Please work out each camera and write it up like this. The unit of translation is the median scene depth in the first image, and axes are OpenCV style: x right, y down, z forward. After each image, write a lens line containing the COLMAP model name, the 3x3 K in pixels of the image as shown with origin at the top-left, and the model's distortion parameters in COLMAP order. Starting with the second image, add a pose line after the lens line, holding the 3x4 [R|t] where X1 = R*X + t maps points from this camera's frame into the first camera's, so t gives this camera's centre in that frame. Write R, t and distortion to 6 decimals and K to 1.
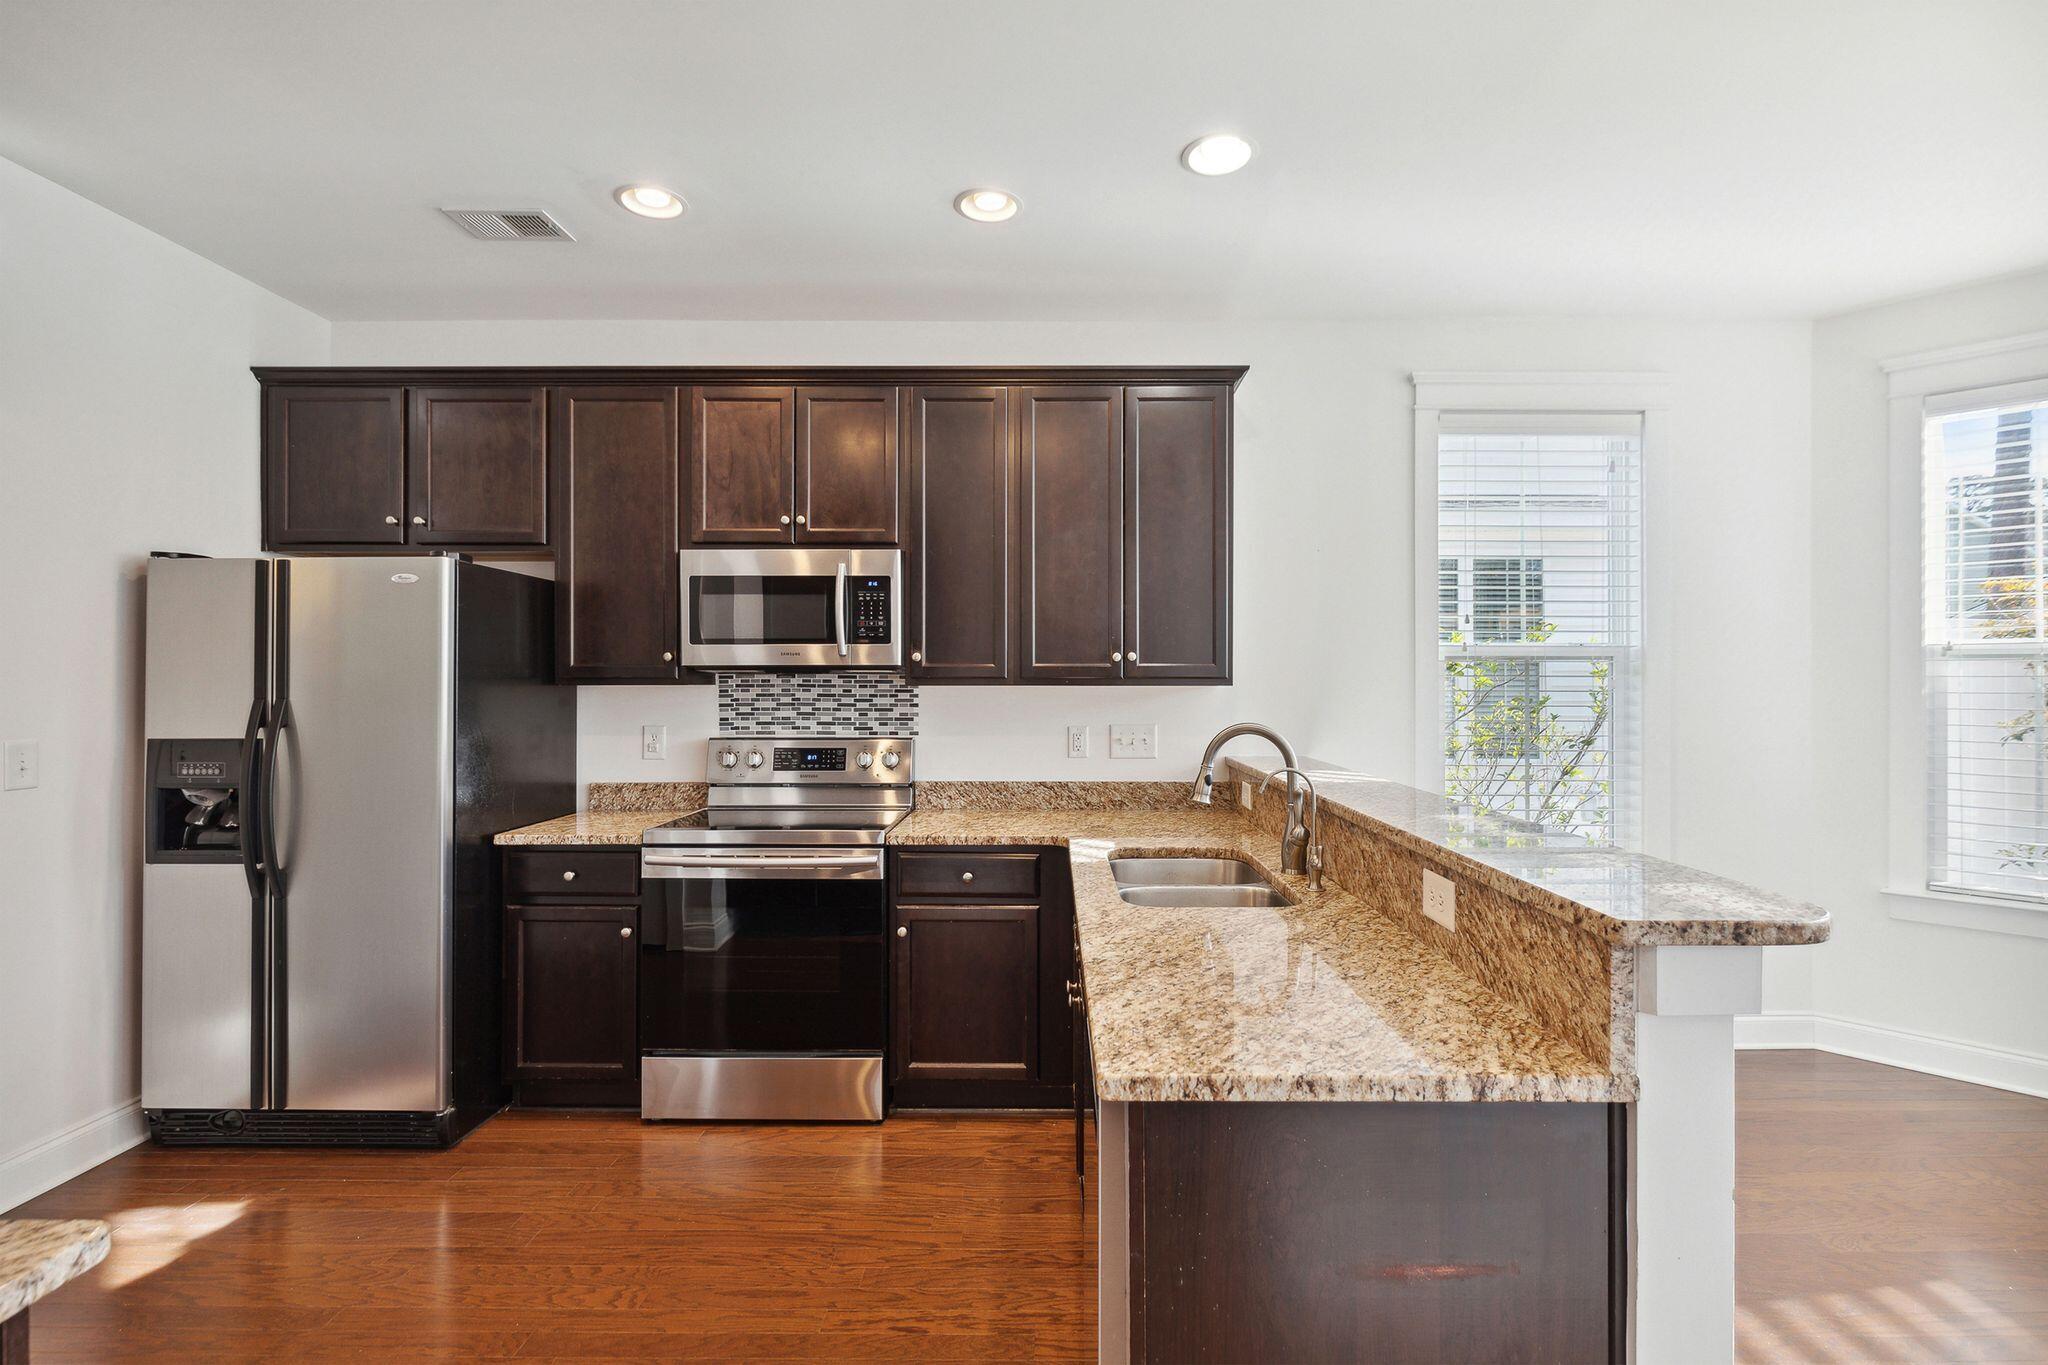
lens RADIAL K [[1025.6, 0, 1025.3], [0, 1025.6, 671.1], [0, 0, 1]] dist [-0.001609, -0.000291]
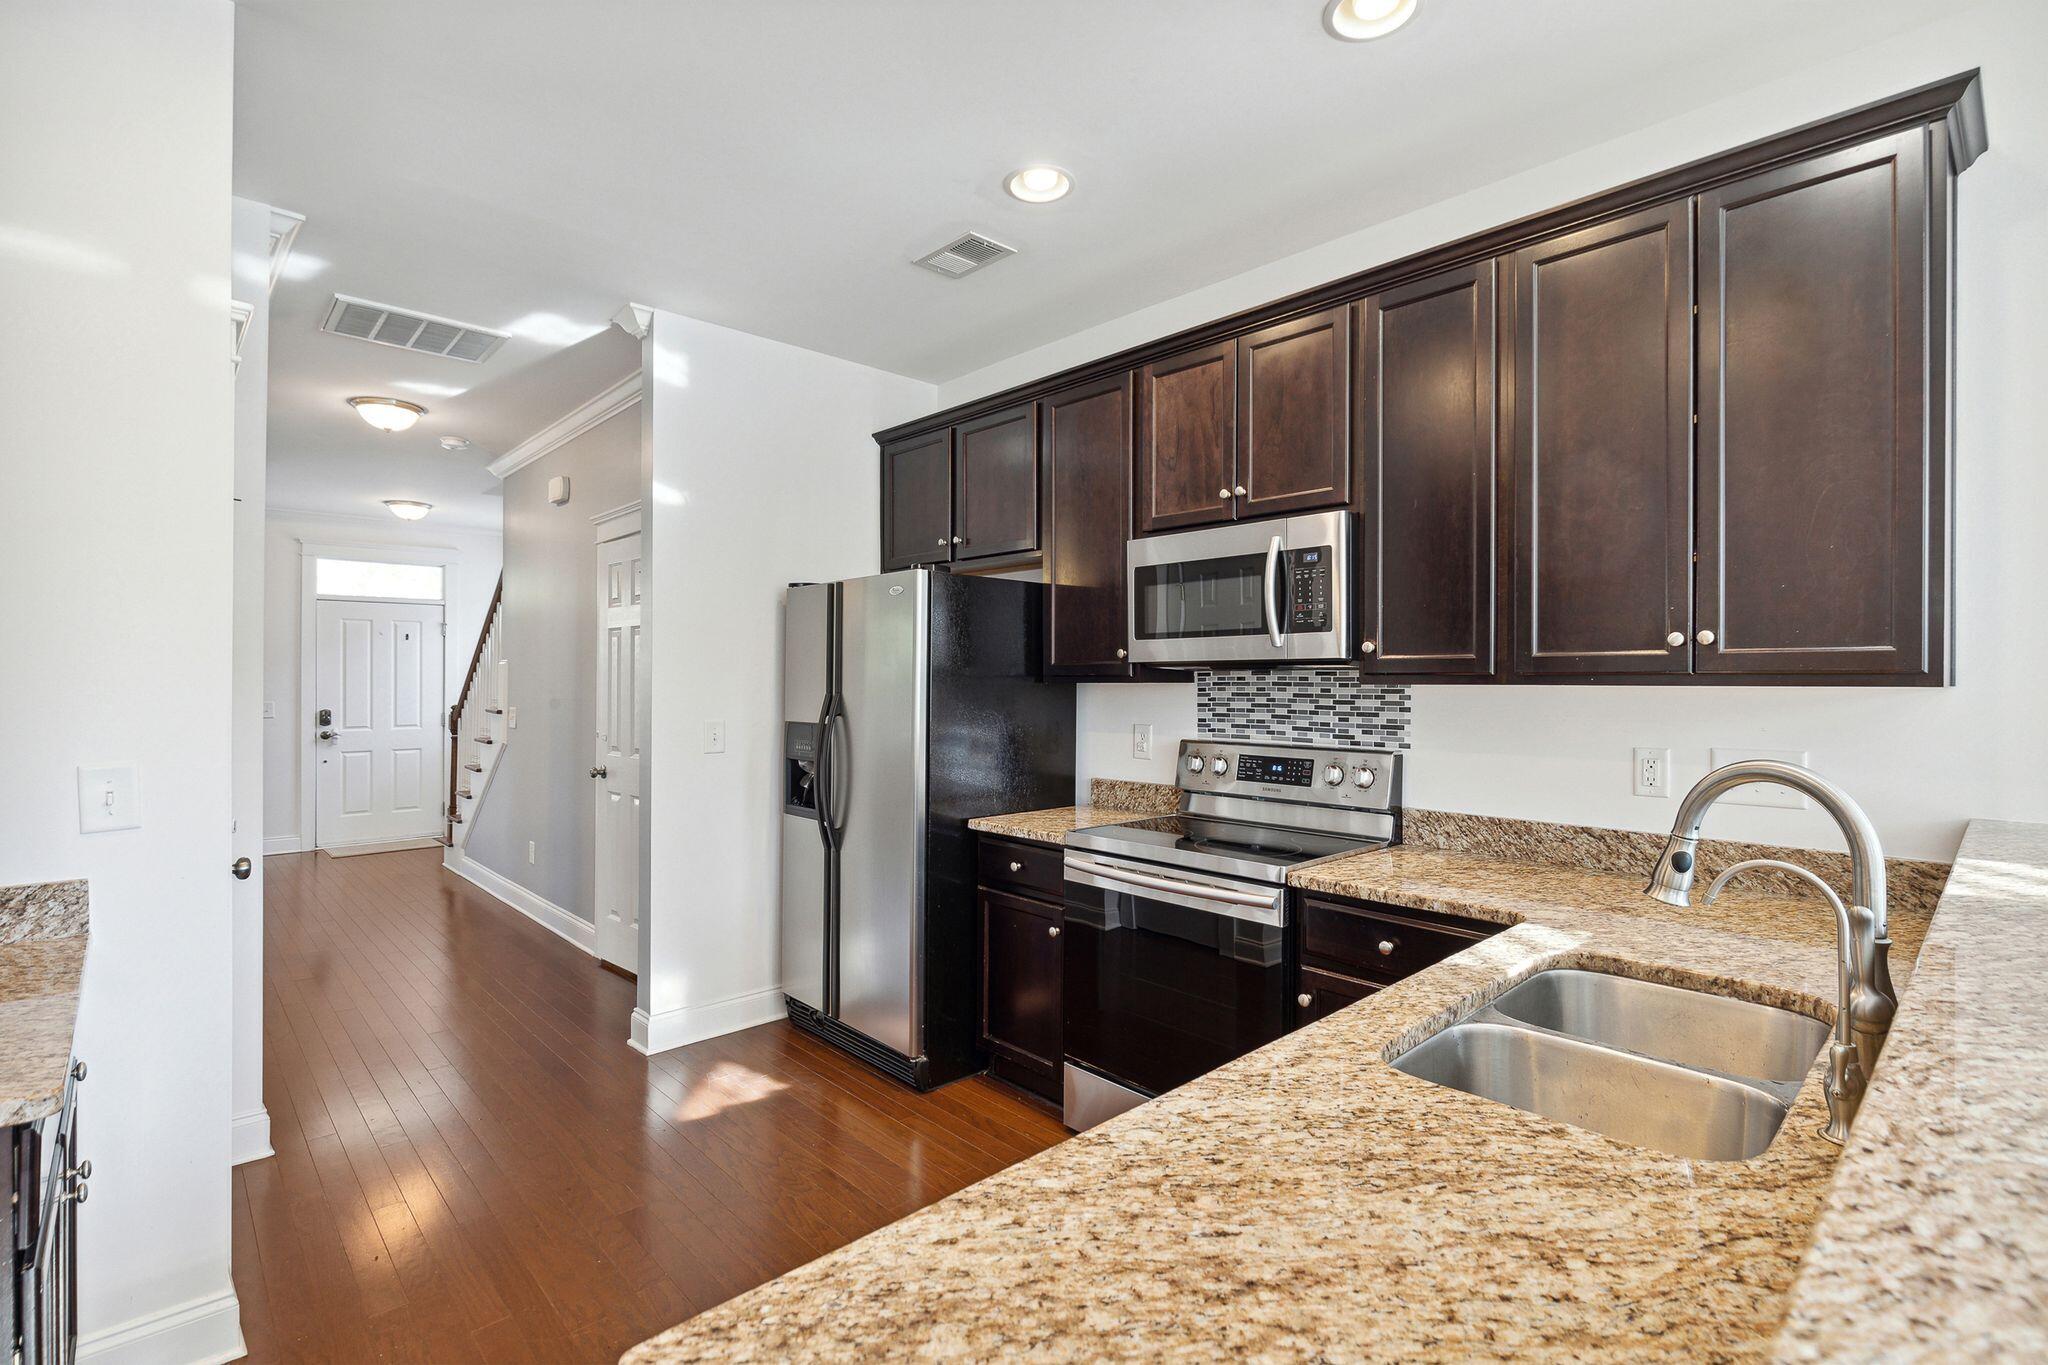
lens RADIAL K [[959.2, 0, 1019.0], [0, 959.2, 675.1], [0, 0, 1]] dist [-0.000753, -0.000623]
pose [[0.673554, -0.002874, -0.739132, 0.249172], [0.007135, 0.999971, 0.002615, 0.003222], [0.739104, -0.007035, 0.673555, 0.318569]]
